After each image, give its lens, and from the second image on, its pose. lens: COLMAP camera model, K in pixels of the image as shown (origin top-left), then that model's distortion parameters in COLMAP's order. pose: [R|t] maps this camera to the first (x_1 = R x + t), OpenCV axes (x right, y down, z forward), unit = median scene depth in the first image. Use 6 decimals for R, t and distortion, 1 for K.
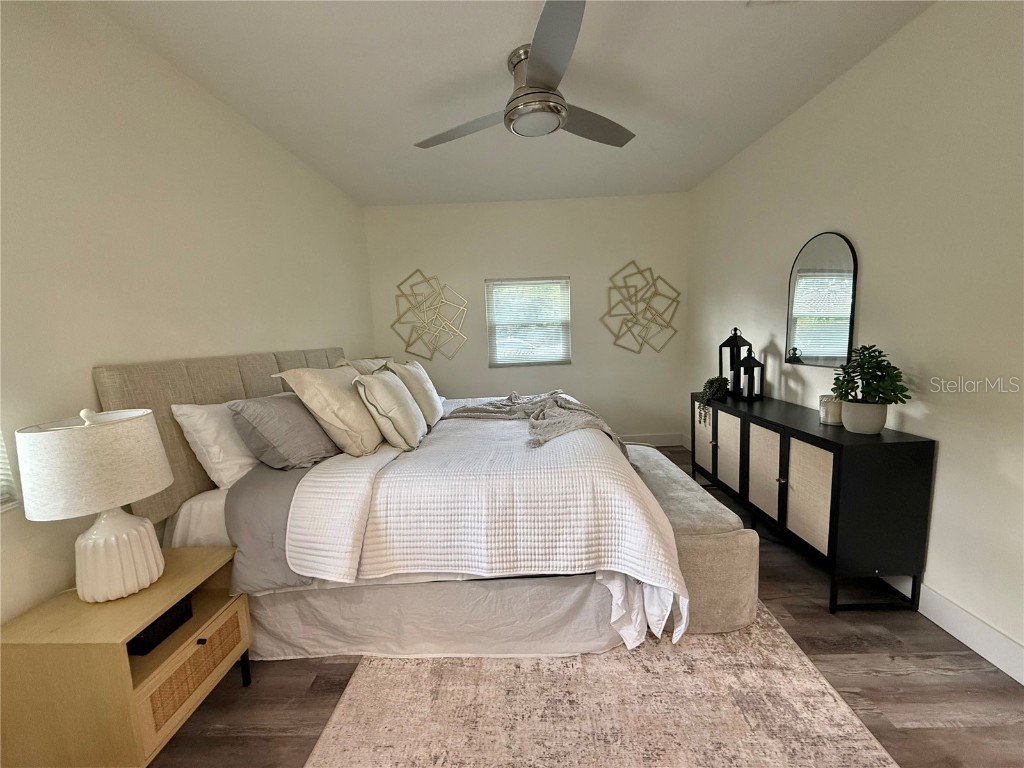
lens RADIAL K [[411.5, 0, 509.7], [0, 411.5, 367.4], [0, 0, 1]] dist [-0.008701, 0.000002]
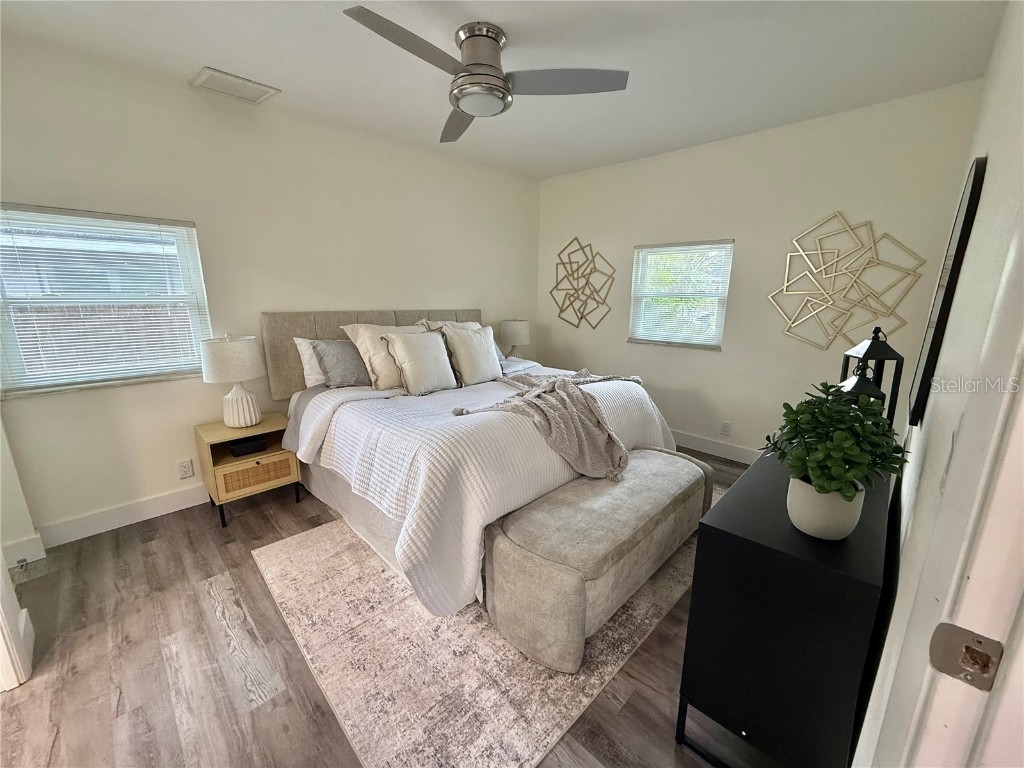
lens RADIAL K [[404.8, 0, 512.0], [0, 404.8, 384.0], [0, 0, 1]] dist [-0.034100, 0.000085]
pose [[0.728822, 0.189801, -0.657871, 0.844397], [-0.100834, 0.980088, 0.171053, -0.082958], [0.677238, -0.058331, 0.733448, 0.316601]]
